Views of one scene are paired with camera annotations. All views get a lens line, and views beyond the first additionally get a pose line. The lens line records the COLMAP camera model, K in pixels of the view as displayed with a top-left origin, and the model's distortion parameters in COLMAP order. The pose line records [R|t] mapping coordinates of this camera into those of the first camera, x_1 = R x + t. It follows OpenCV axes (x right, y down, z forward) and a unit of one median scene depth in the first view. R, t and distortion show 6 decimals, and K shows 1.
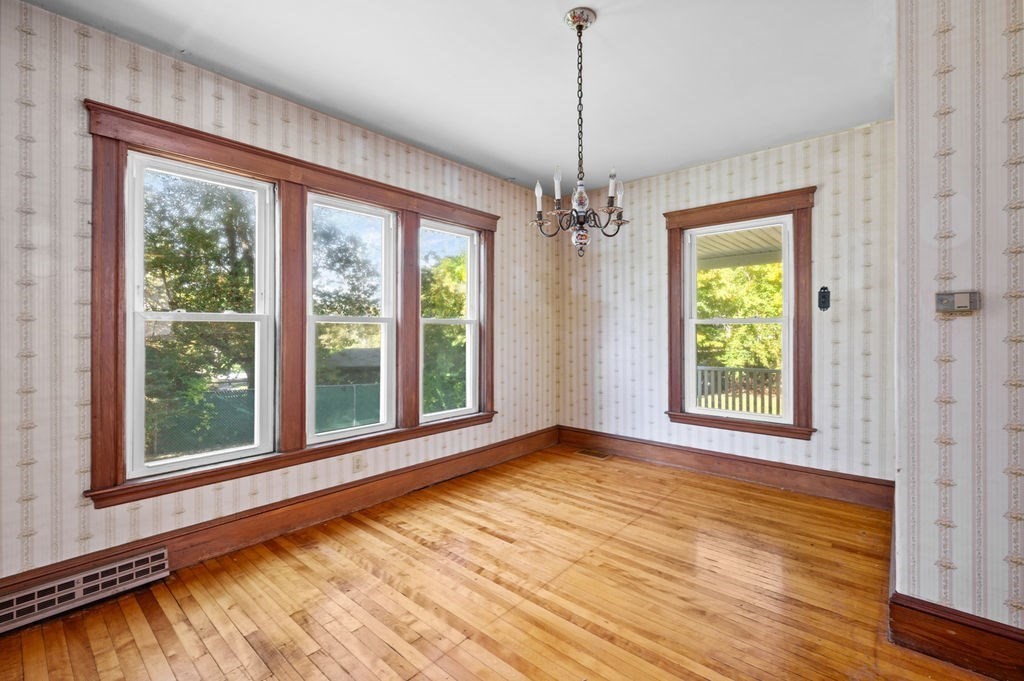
lens RADIAL K [[437.0, 0, 510.0], [0, 437.0, 330.9], [0, 0, 1]] dist [0.000529, -0.001158]
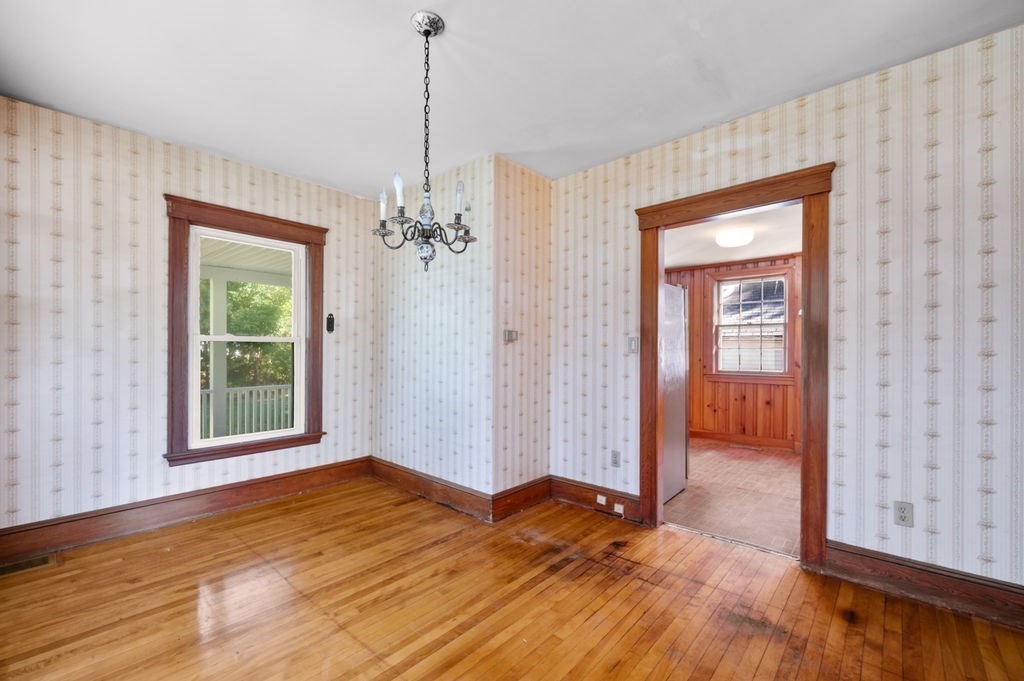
lens RADIAL K [[437.0, 0, 500.4], [0, 437.0, 354.3], [0, 0, 1]] dist [0.000529, -0.001158]
pose [[0.013191, -0.005223, 0.999899, -0.480297], [-0.002768, 0.999982, 0.005260, 0.004477], [-0.999909, -0.002837, 0.013176, 0.495661]]
